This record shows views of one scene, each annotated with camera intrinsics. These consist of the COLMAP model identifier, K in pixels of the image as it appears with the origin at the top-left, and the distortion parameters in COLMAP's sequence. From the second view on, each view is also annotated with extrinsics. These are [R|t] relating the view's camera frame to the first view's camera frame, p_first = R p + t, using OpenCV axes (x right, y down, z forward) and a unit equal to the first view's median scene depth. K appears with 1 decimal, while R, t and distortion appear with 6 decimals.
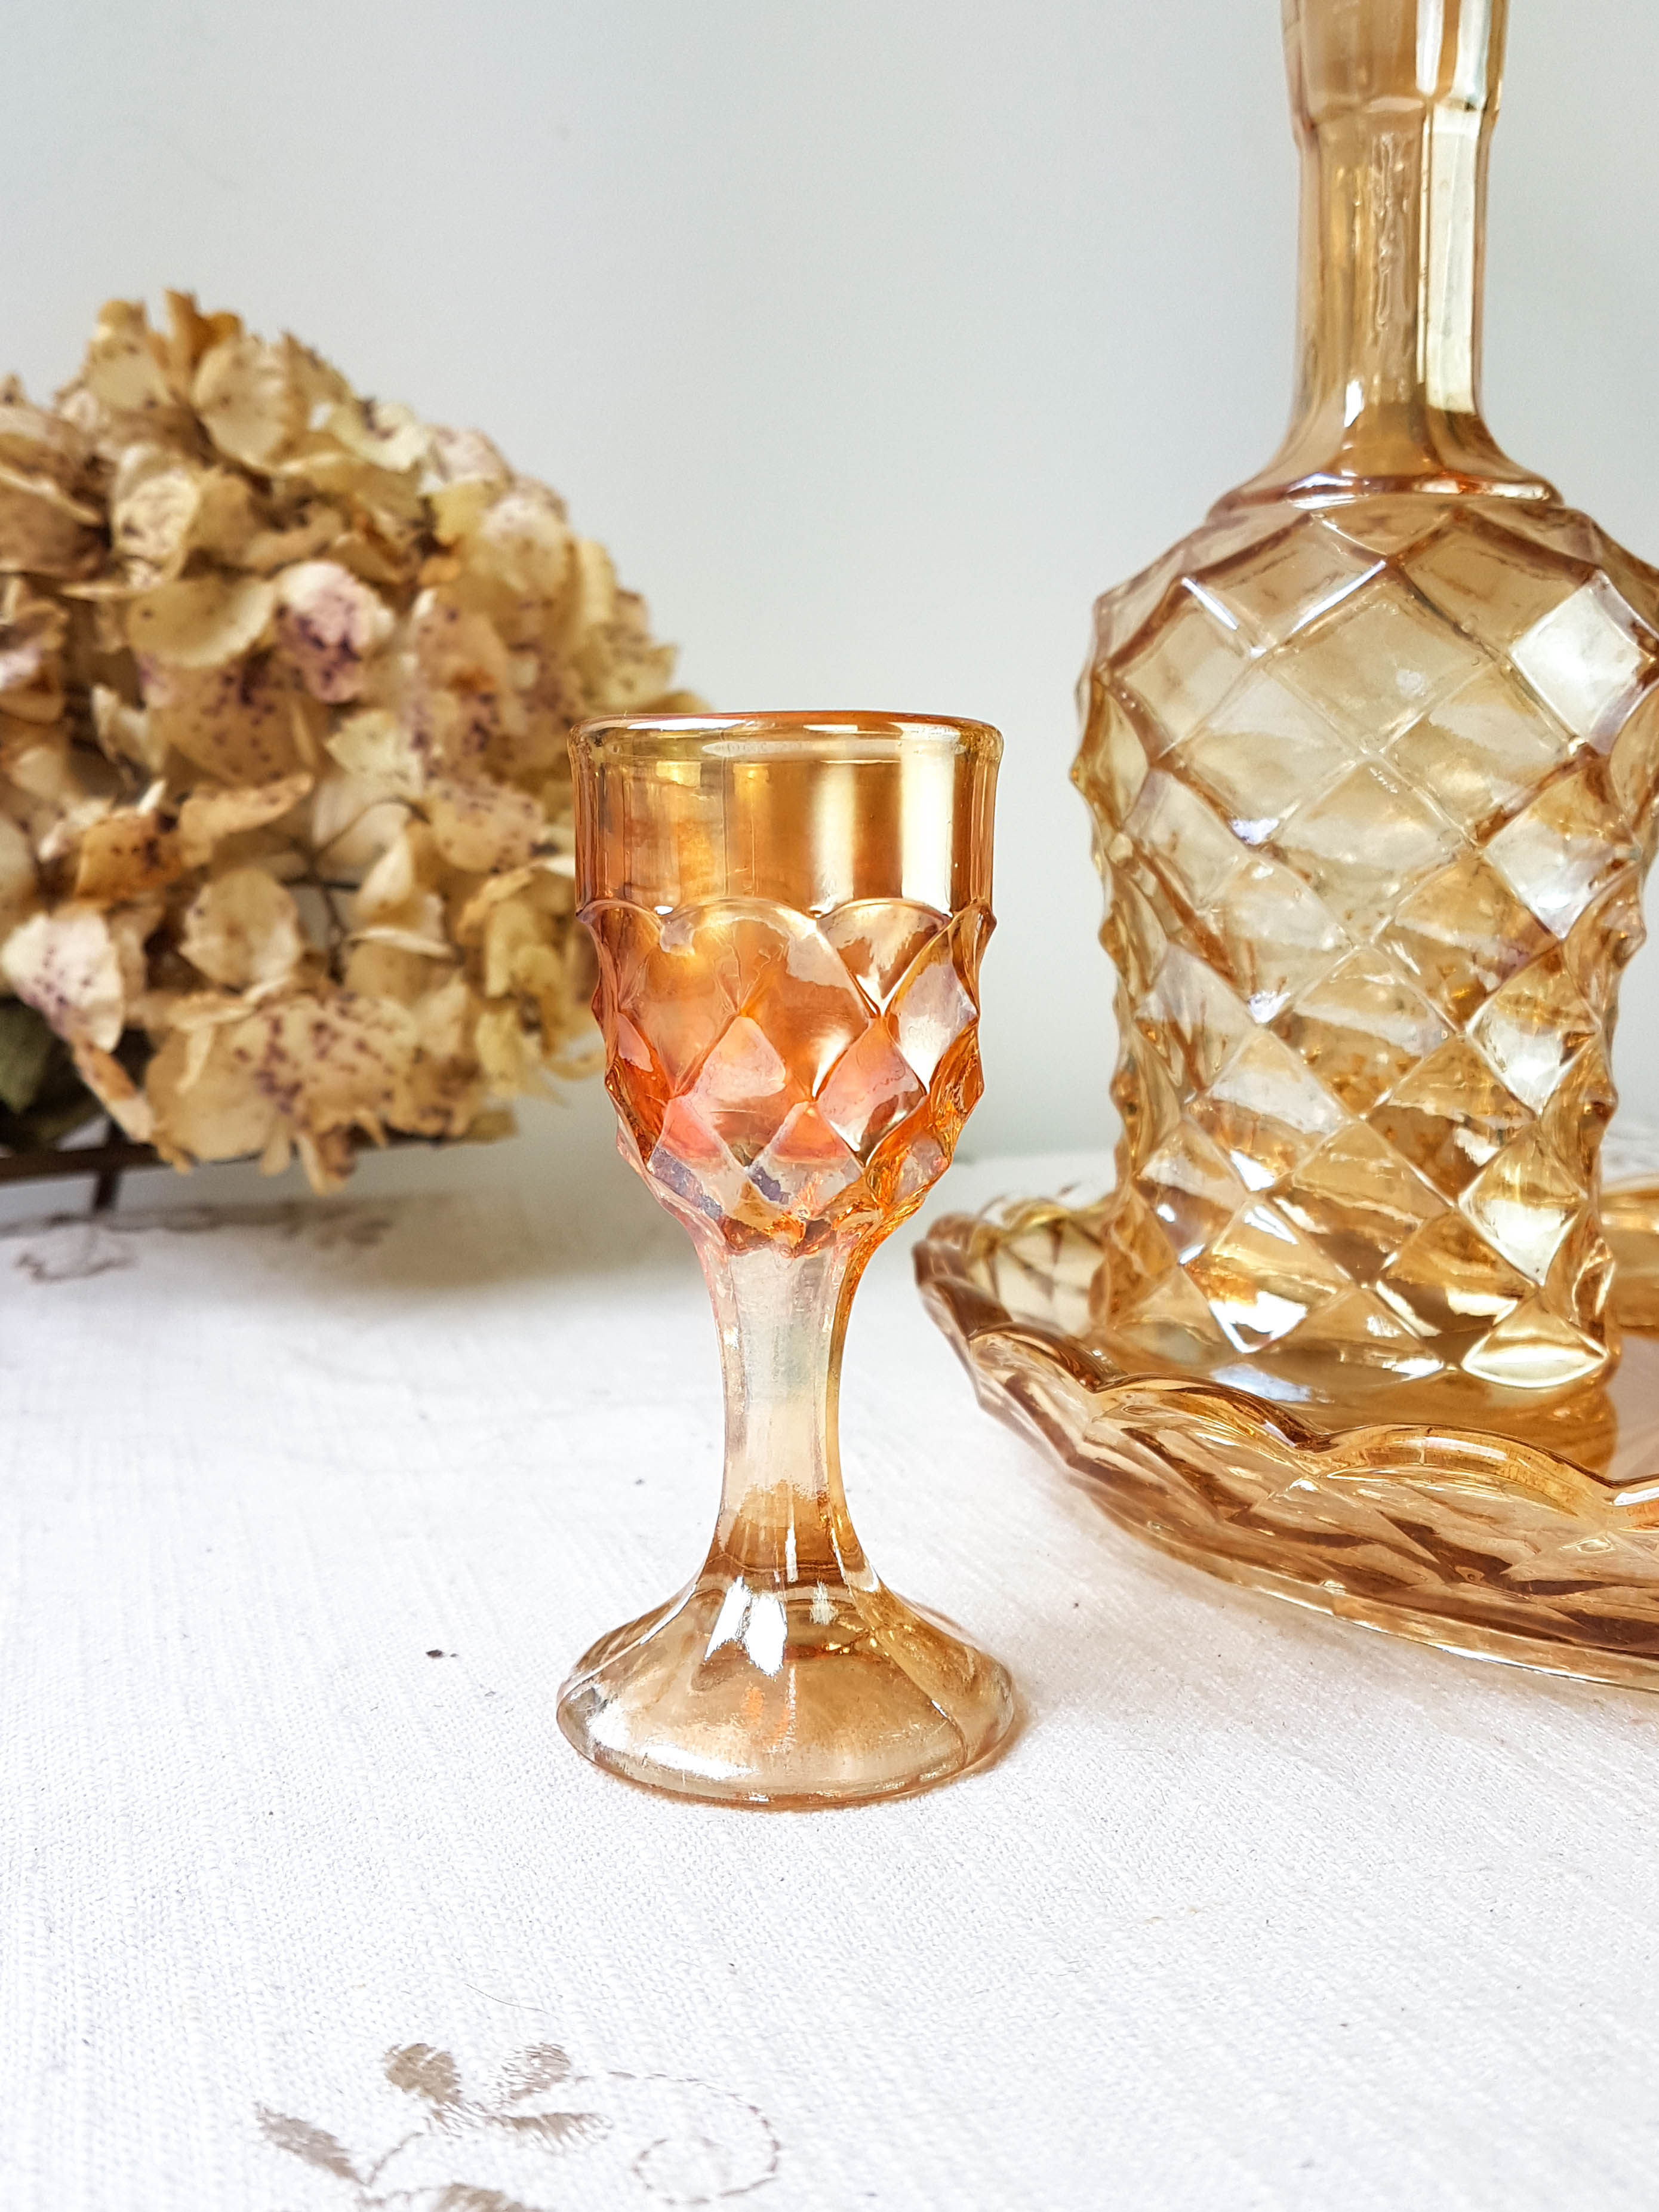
lens RADIAL K [[2044.8, 0, 825.5], [0, 2044.8, 1132.8], [0, 0, 1]] dist [0.296406, -0.689572]
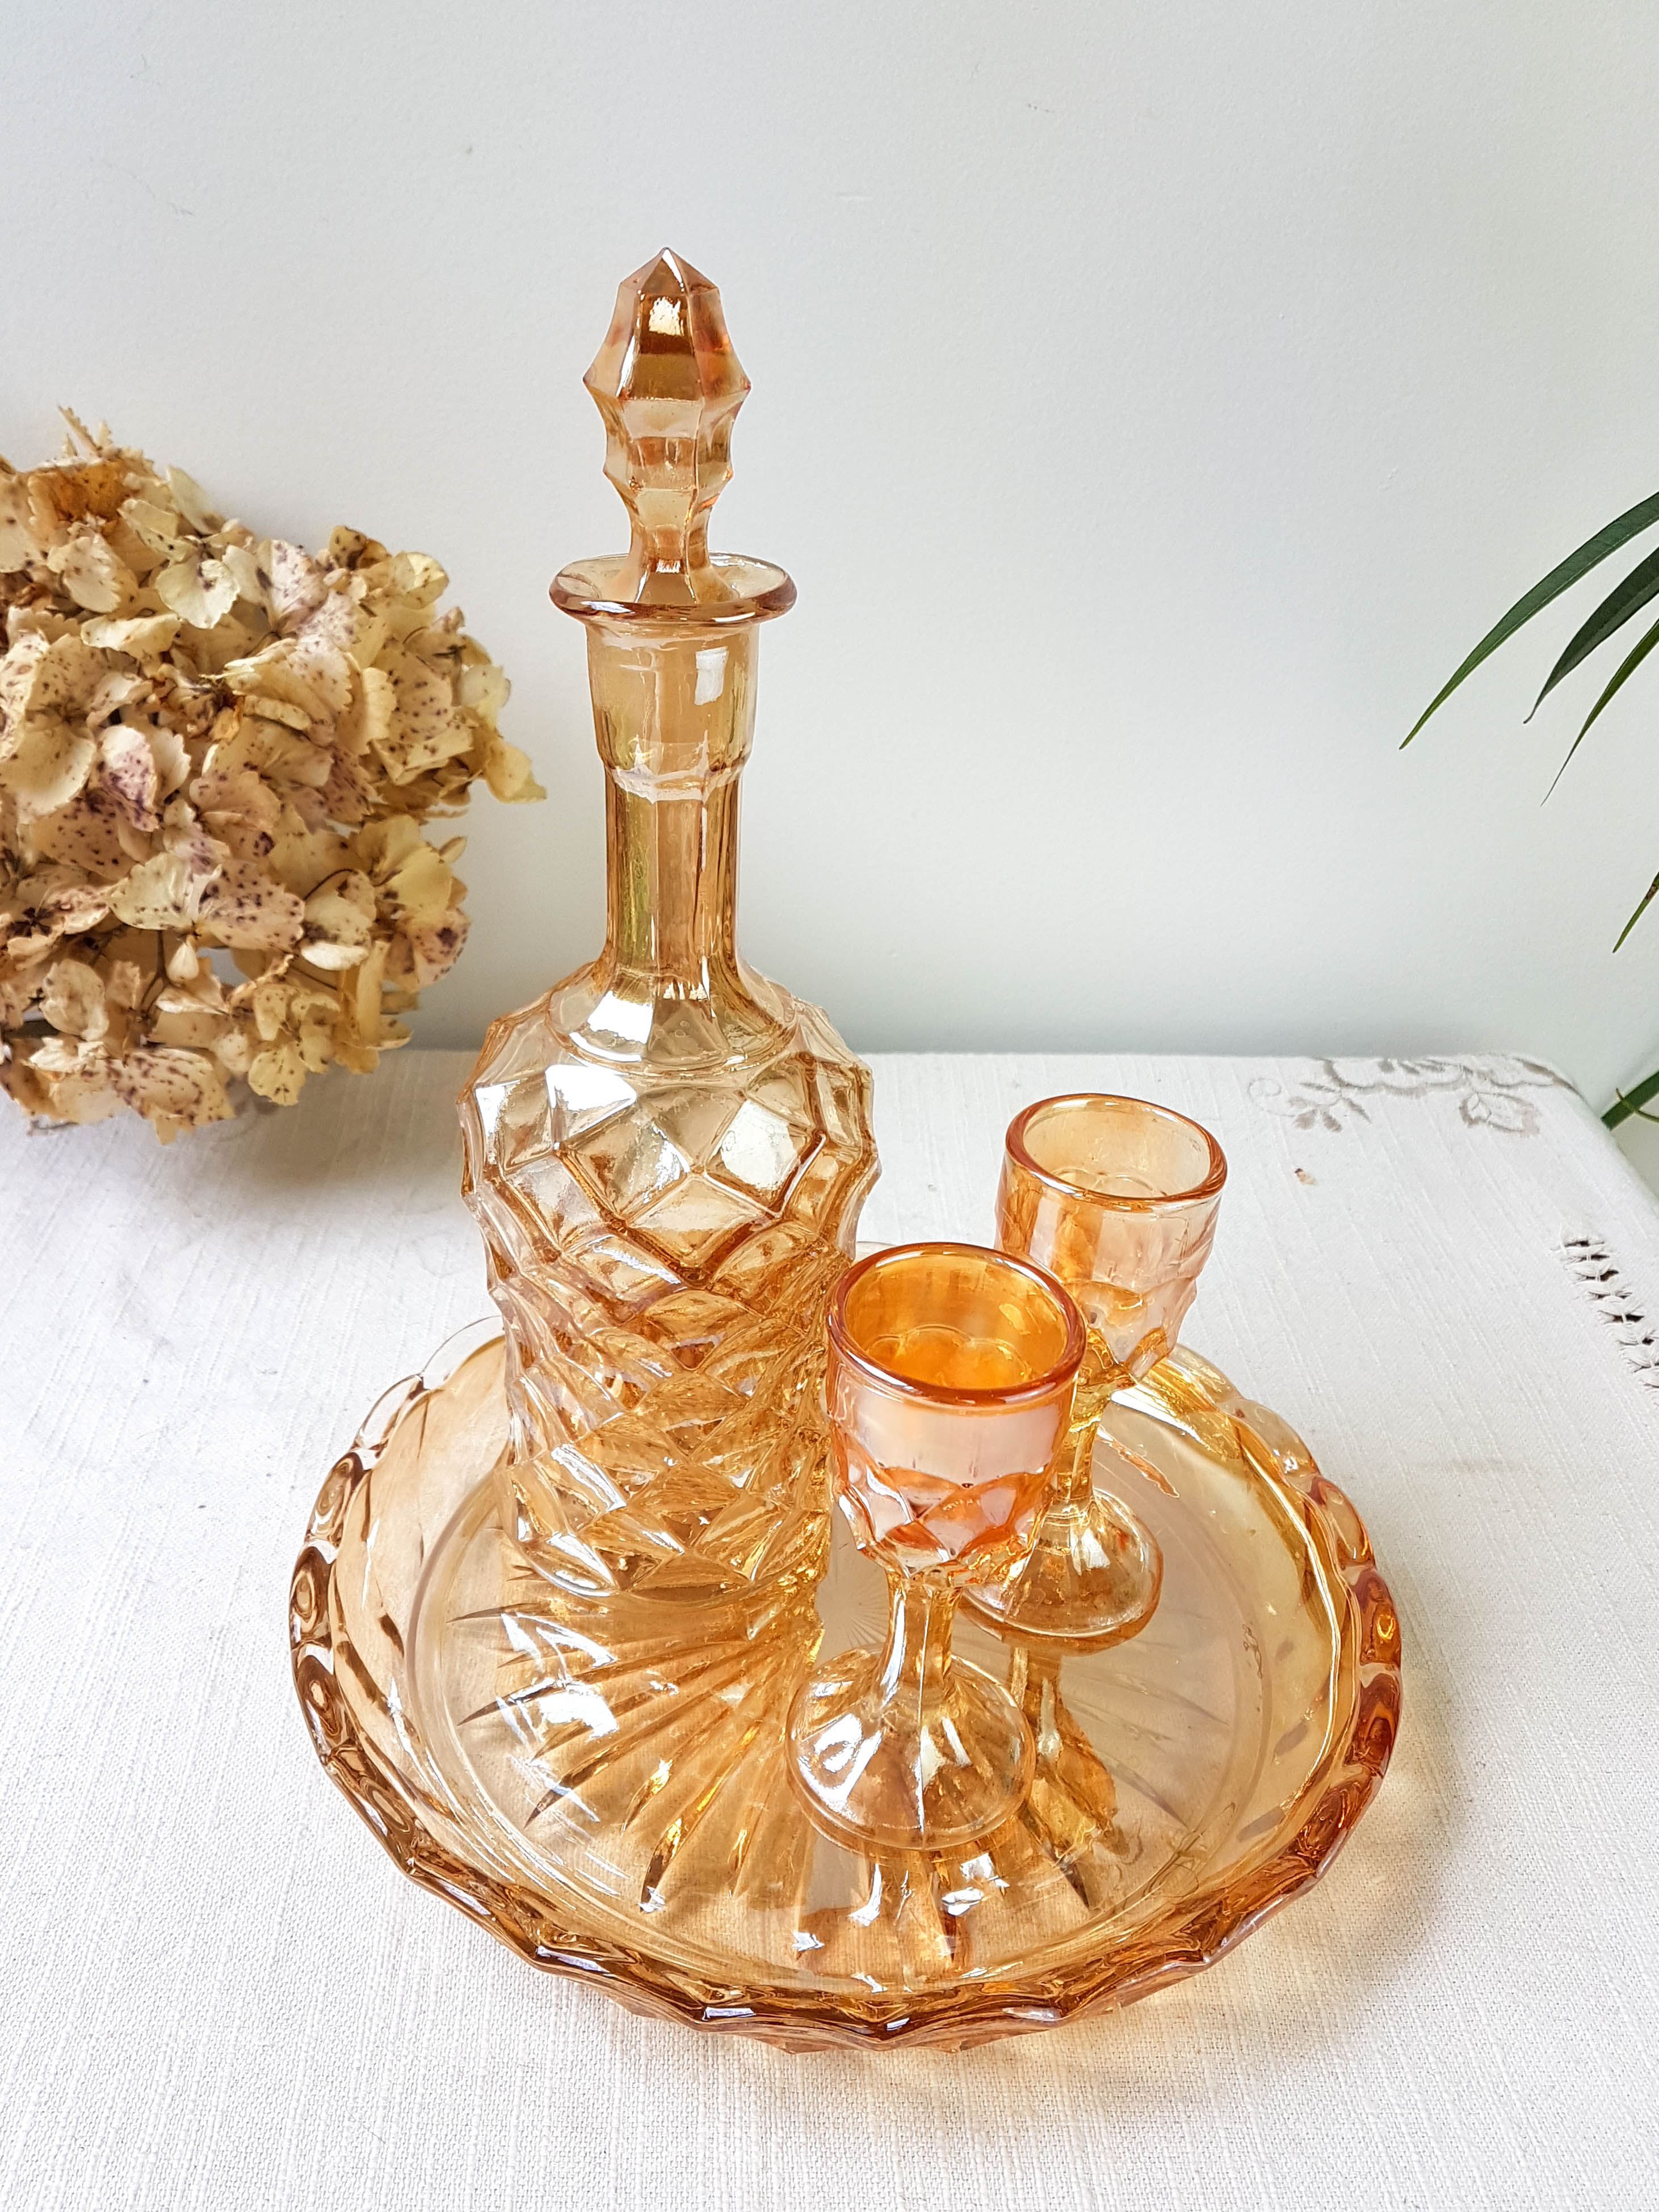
lens RADIAL K [[1903.4, 0, 795.0], [0, 1903.4, 1115.3], [0, 0, 1]] dist [0.291544, -0.654824]
pose [[0.959093, 0.172405, -0.224539, 0.481026], [-0.077866, 0.923229, 0.376278, -0.541525], [0.272174, -0.343401, 0.898887, -0.082812]]
